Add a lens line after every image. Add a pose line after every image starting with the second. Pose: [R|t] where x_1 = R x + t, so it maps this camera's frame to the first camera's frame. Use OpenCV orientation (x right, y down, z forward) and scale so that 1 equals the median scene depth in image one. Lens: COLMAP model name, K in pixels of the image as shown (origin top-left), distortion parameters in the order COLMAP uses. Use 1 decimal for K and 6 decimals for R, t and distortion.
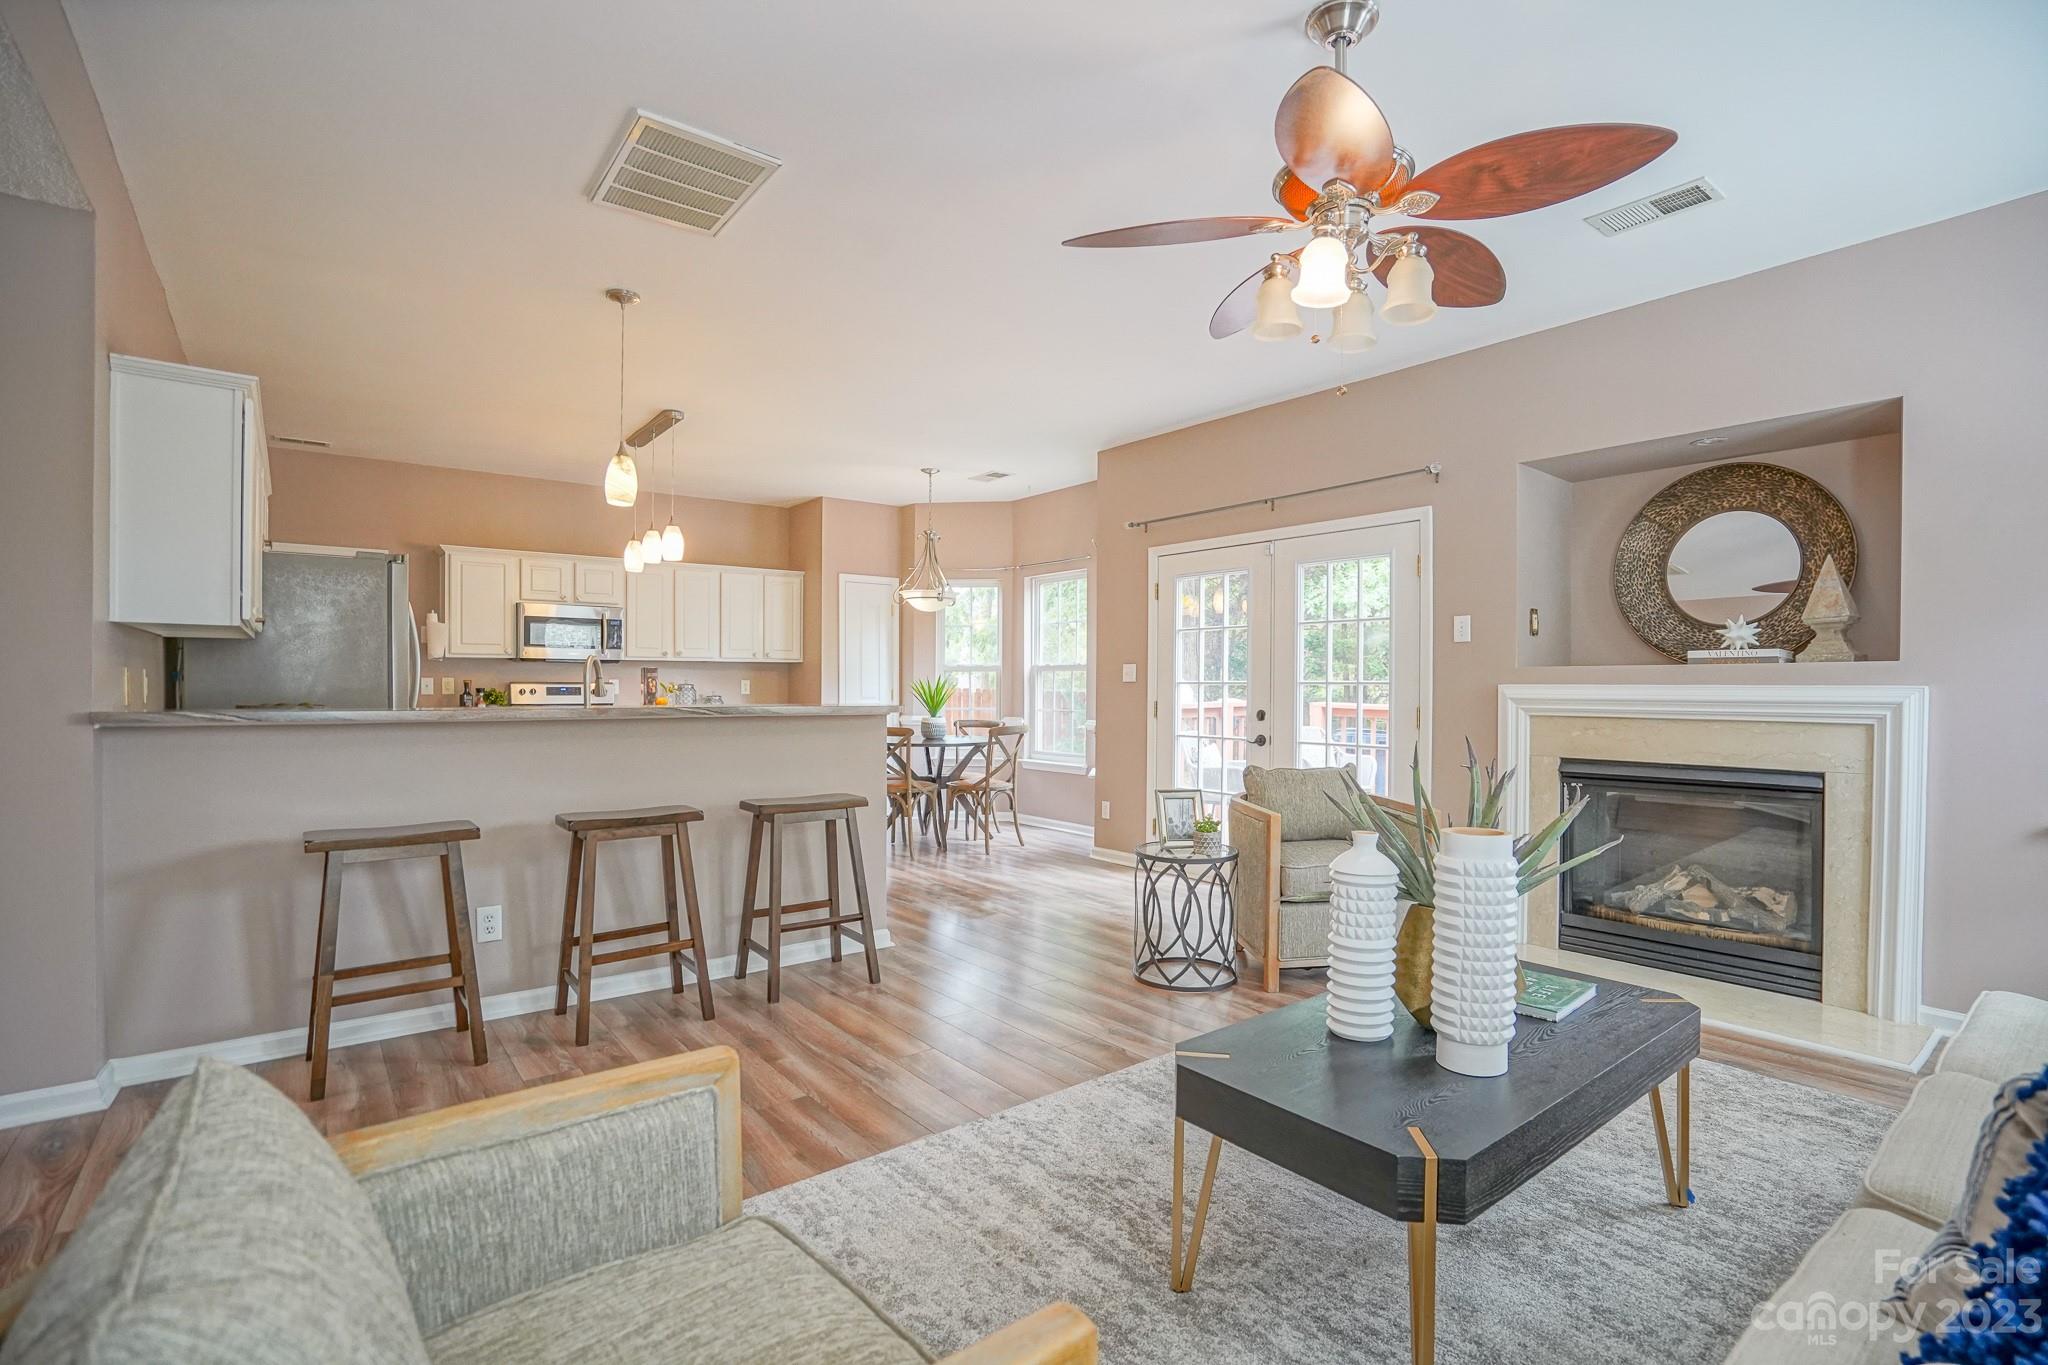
lens RADIAL K [[947.1, 0, 1023.2], [0, 947.1, 692.3], [0, 0, 1]] dist [-0.057956, 0.024074]
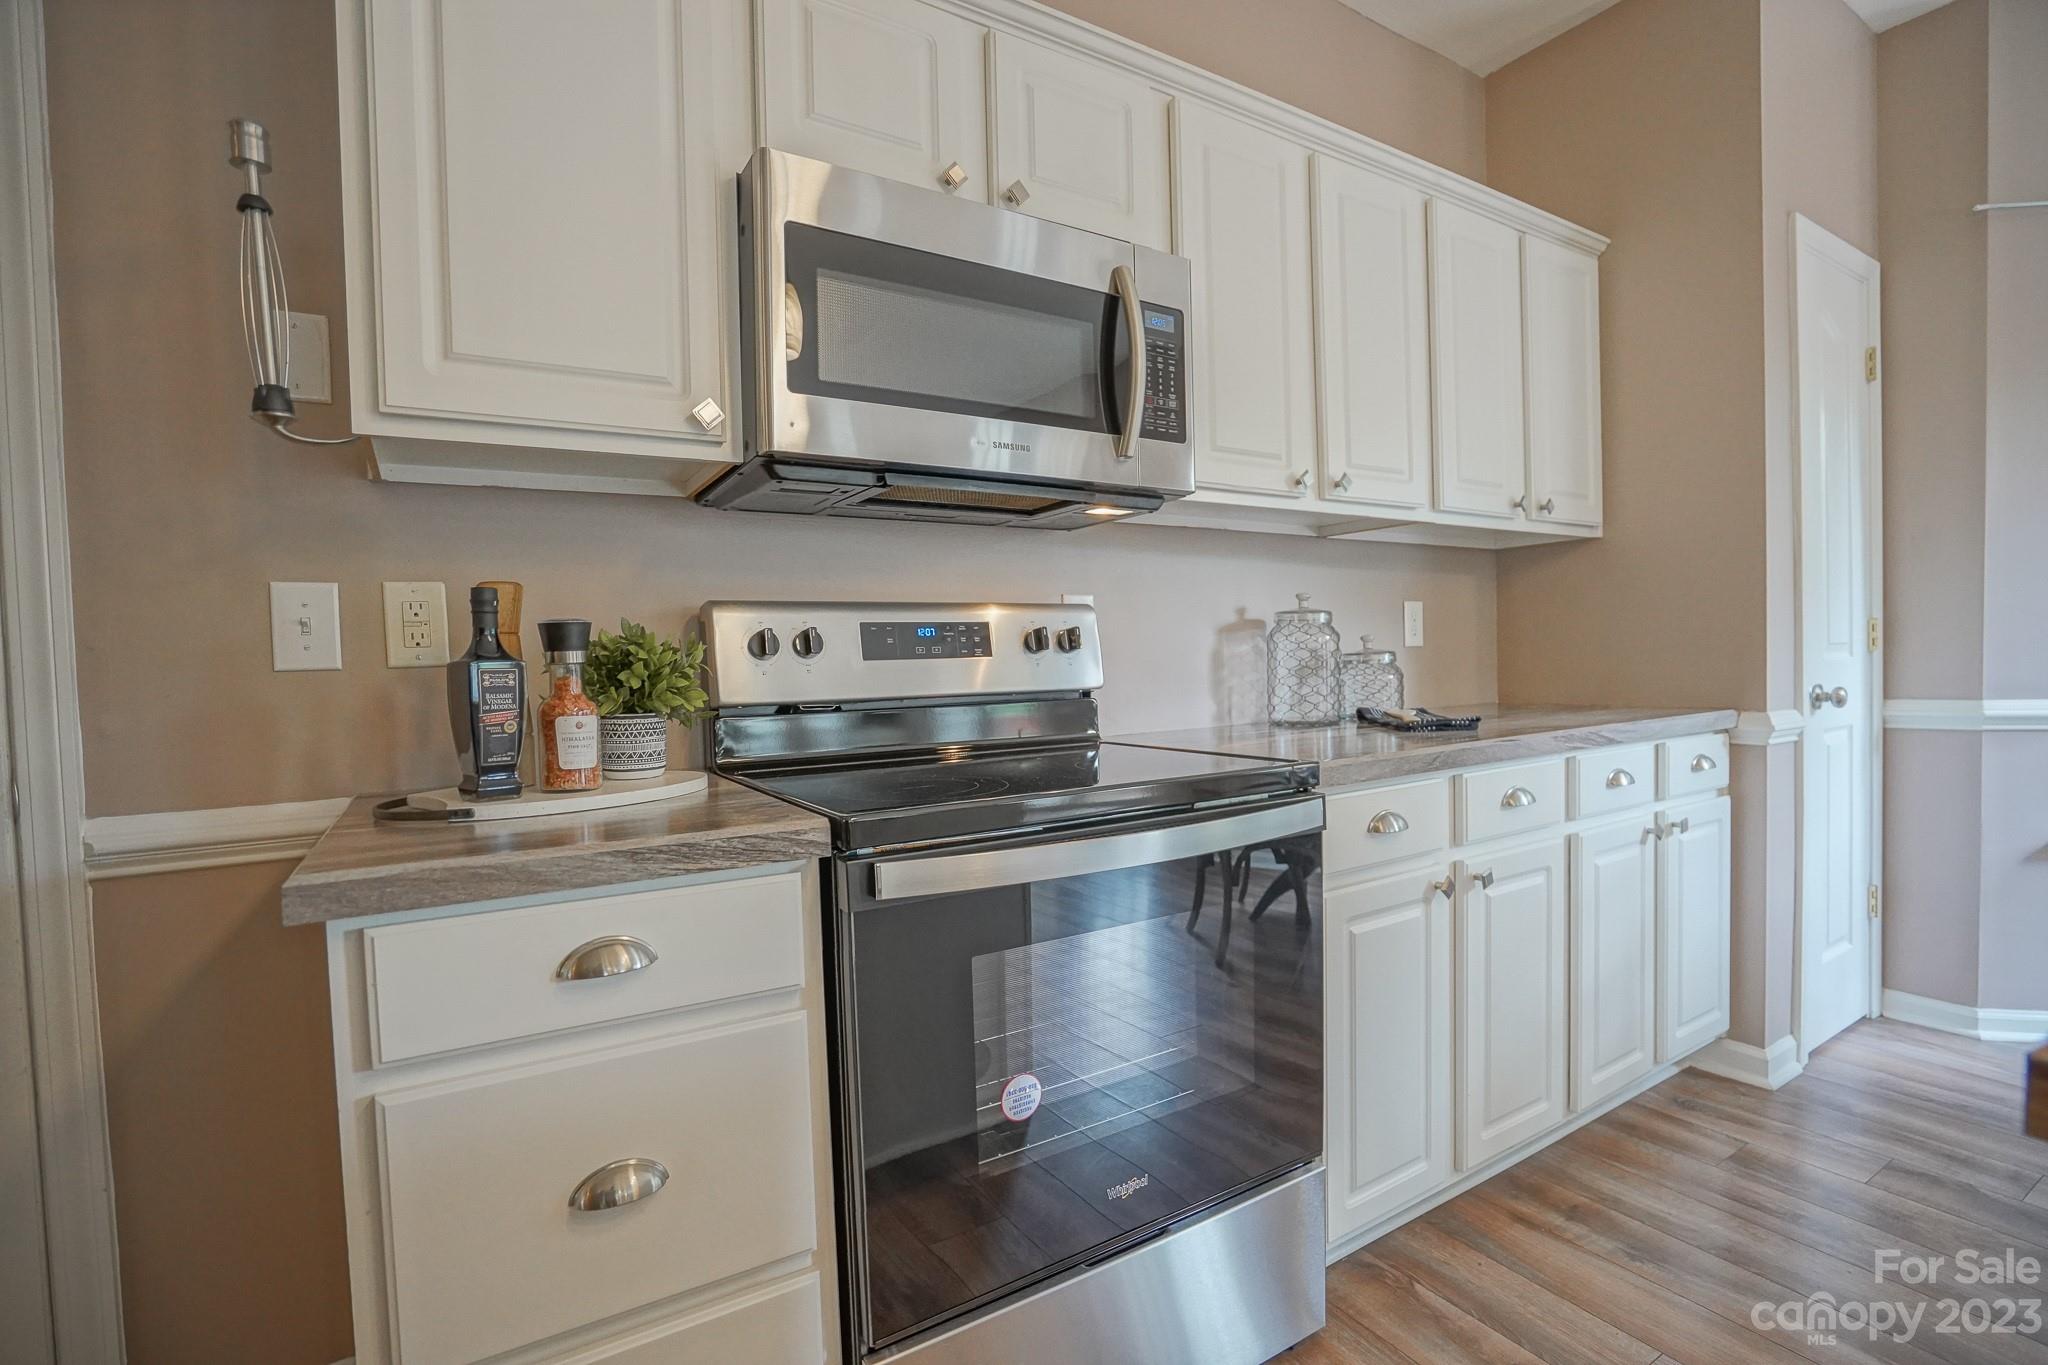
lens RADIAL K [[1009.6, 0, 1024.0], [0, 1009.6, 682.5], [0, 0, 1]] dist [-0.070391, 0.028806]
pose [[0.992997, -0.025368, -0.115381, -0.766155], [0.027324, 0.999508, 0.015401, 0.009822], [0.114934, -0.018446, 0.993202, 1.324408]]
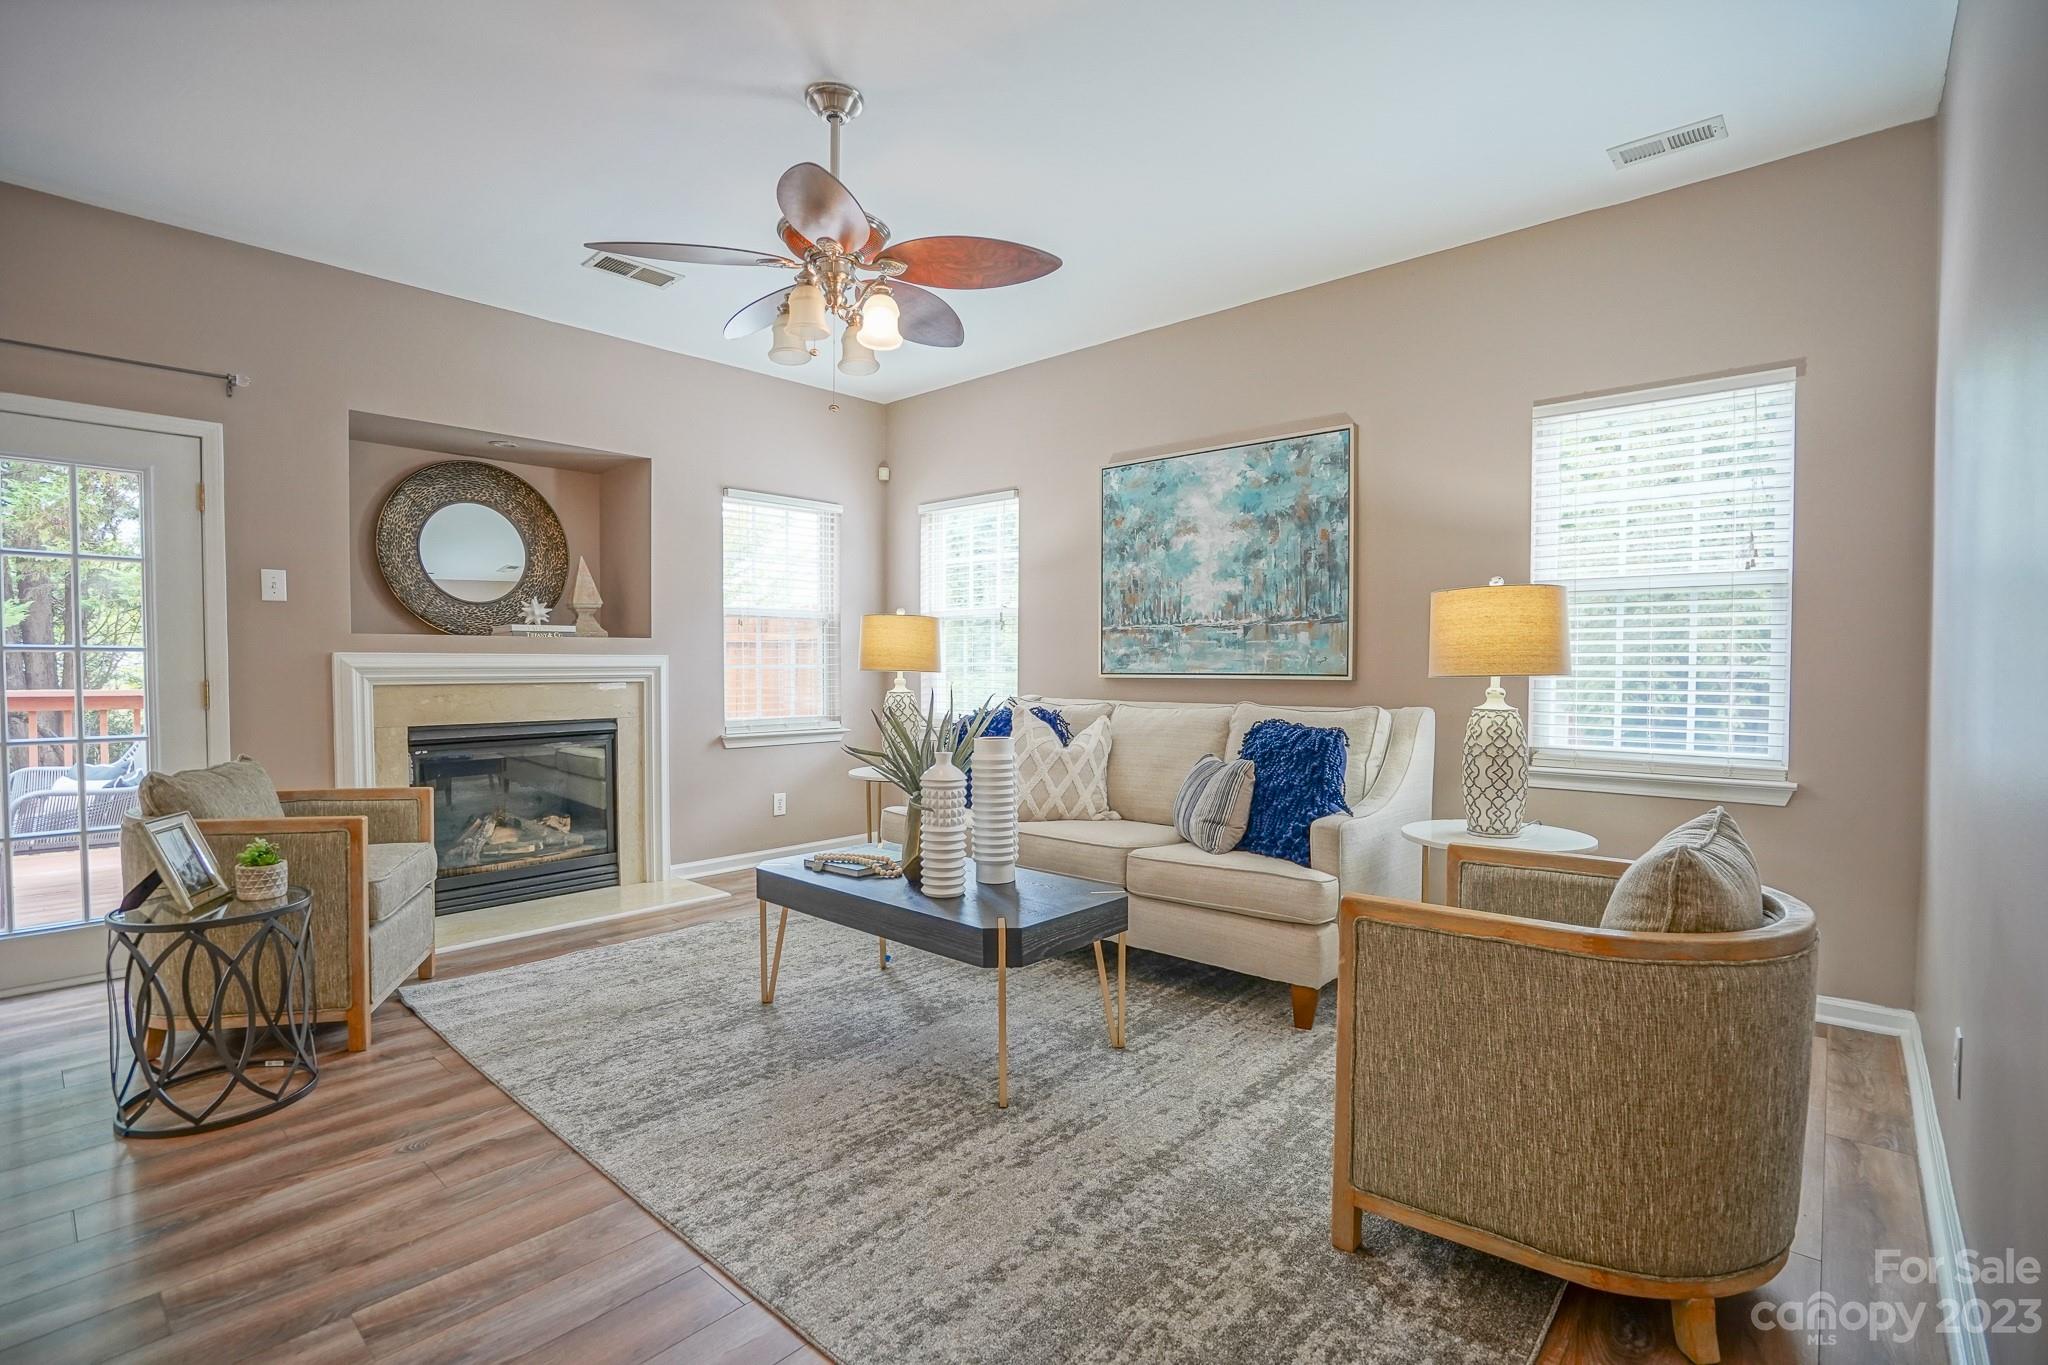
lens RADIAL K [[947.1, 0, 1023.2], [0, 947.1, 692.3], [0, 0, 1]] dist [-0.057956, 0.024074]
pose [[-0.170802, -0.032689, 0.984763, -0.486729], [0.006642, 0.999389, 0.034326, 0.004030], [-0.985283, 0.012404, -0.170481, 0.512992]]
